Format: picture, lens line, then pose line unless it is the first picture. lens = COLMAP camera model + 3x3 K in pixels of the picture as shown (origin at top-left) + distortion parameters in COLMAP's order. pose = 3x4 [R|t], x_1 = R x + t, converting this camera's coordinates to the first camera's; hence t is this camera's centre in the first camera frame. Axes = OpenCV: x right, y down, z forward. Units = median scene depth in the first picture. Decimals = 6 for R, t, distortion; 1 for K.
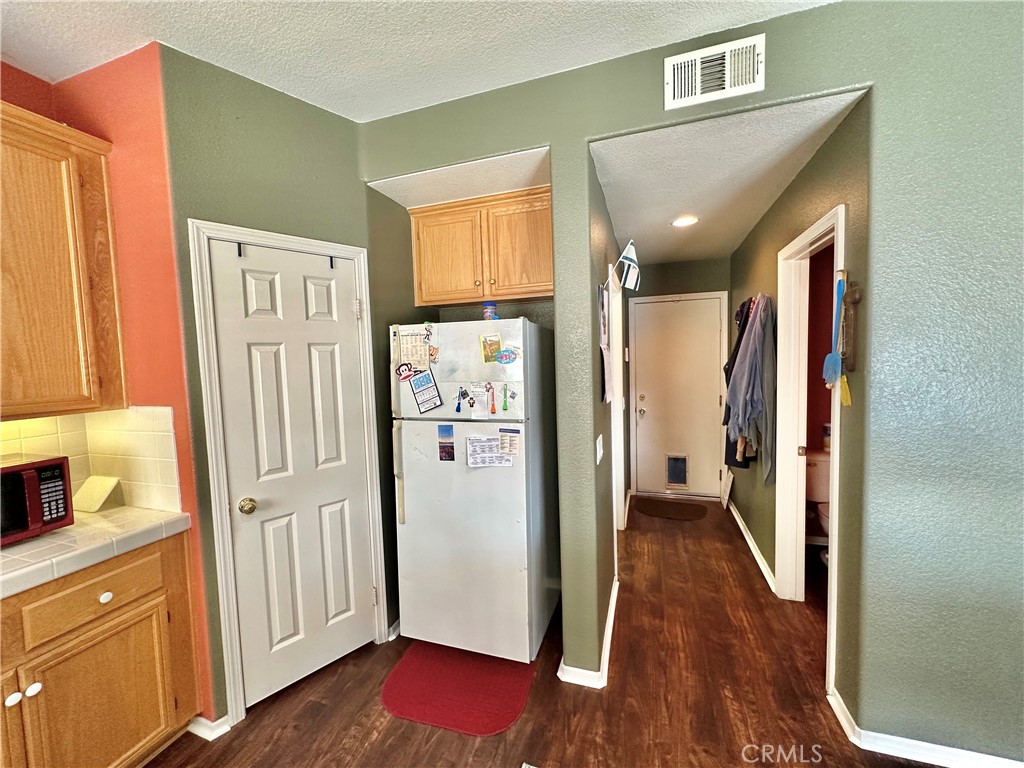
lens RADIAL K [[408.7, 0, 512.0], [0, 408.7, 384.0], [0, 0, 1]] dist [-0.002163, -0.000165]
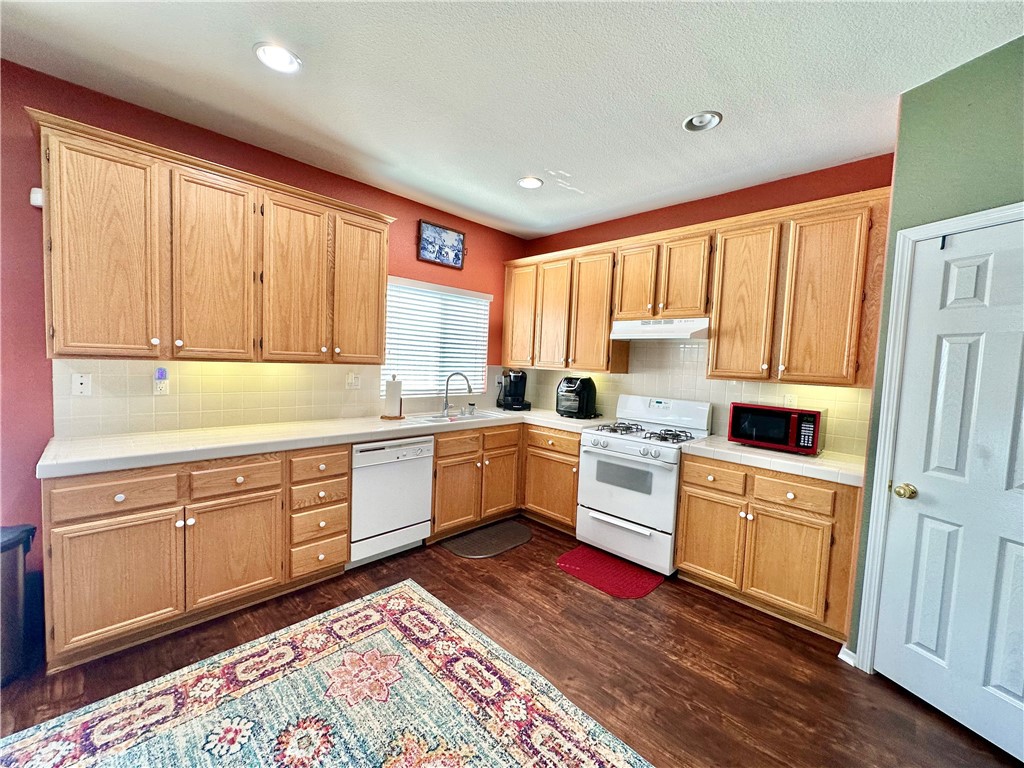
lens RADIAL K [[408.7, 0, 512.0], [0, 408.7, 384.0], [0, 0, 1]] dist [-0.002163, -0.000165]
pose [[-0.441167, 0.066433, -0.894963, 0.724173], [-0.085624, 0.989591, 0.115665, -0.007060], [0.893331, 0.127658, -0.430887, 0.516769]]
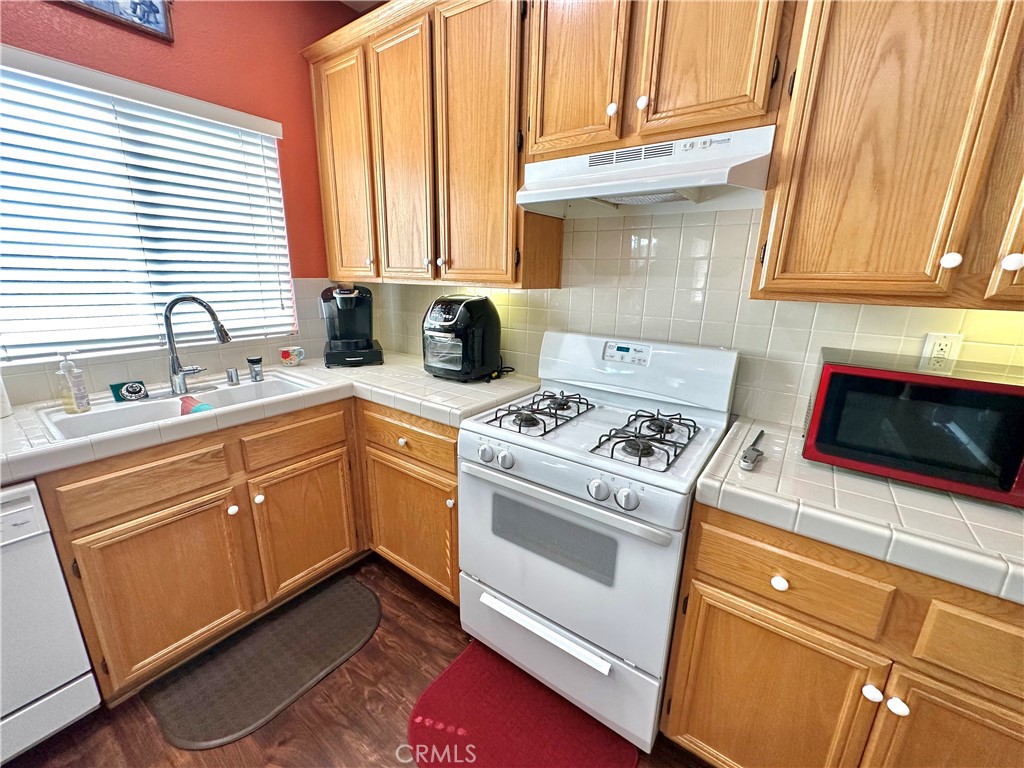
lens RADIAL K [[408.7, 0, 512.0], [0, 408.7, 384.0], [0, 0, 1]] dist [-0.002163, -0.000165]
pose [[-0.298543, 0.272087, -0.914790, -0.353323], [-0.071772, 0.949387, 0.305800, 0.053912], [0.951694, 0.156951, -0.263905, 0.335521]]
